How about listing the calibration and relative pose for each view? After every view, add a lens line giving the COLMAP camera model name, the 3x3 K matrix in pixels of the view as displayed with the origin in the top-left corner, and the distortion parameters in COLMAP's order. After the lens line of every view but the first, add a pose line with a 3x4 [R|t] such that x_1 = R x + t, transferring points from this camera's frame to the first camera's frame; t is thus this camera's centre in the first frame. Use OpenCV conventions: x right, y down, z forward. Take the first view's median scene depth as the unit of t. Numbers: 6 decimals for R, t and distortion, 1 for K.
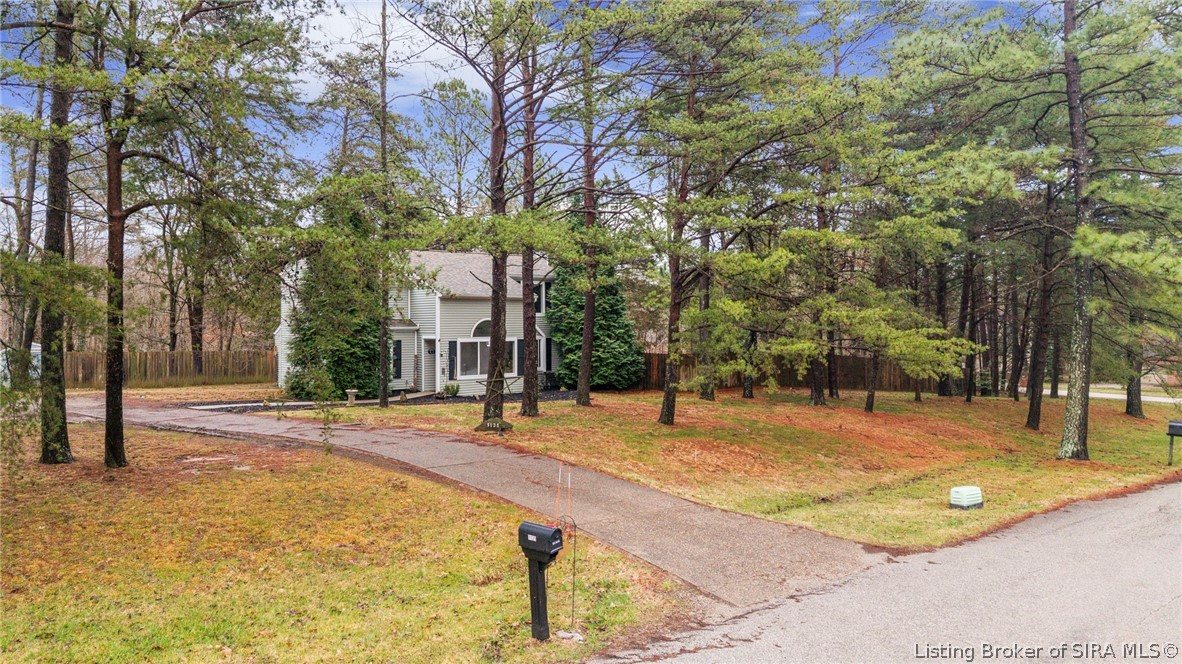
lens RADIAL K [[792.3, 0, 638.9], [0, 792.3, 311.0], [0, 0, 1]] dist [0.015794, -0.025317]
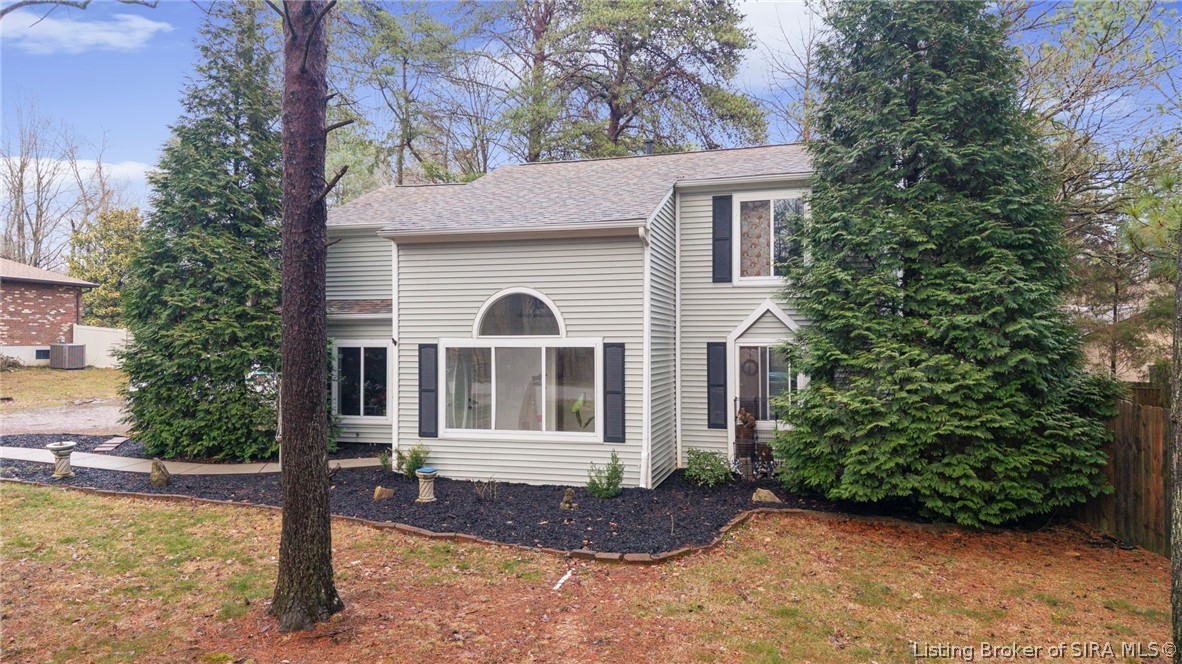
lens RADIAL K [[792.3, 0, 601.4], [0, 792.3, 332.3], [0, 0, 1]] dist [0.015794, -0.025317]
pose [[0.536445, -0.001433, -0.843934, 0.164143], [0.013123, 0.999892, 0.006644, 0.029854], [0.843834, -0.014639, 0.536405, 0.845576]]
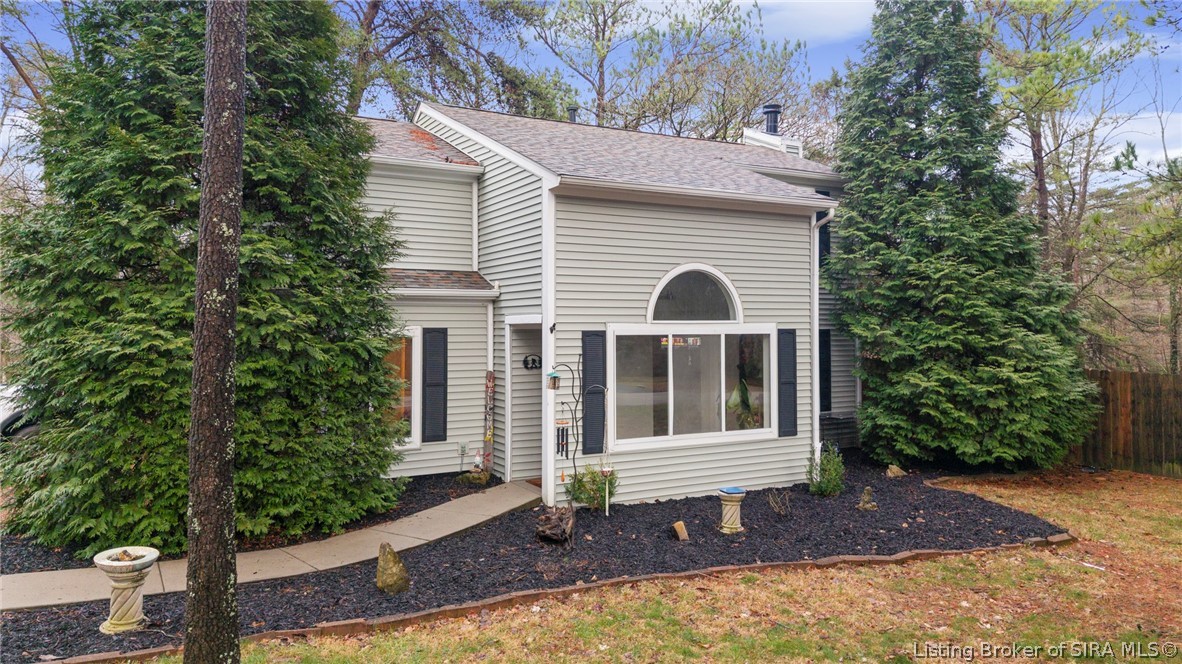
lens RADIAL K [[792.3, 0, 586.4], [0, 792.3, 313.4], [0, 0, 1]] dist [0.015794, -0.025317]
pose [[0.972339, -0.002080, -0.233563, -0.162183], [0.001756, 0.999997, -0.001595, 0.031014], [0.233566, 0.001141, 0.972340, 0.685310]]
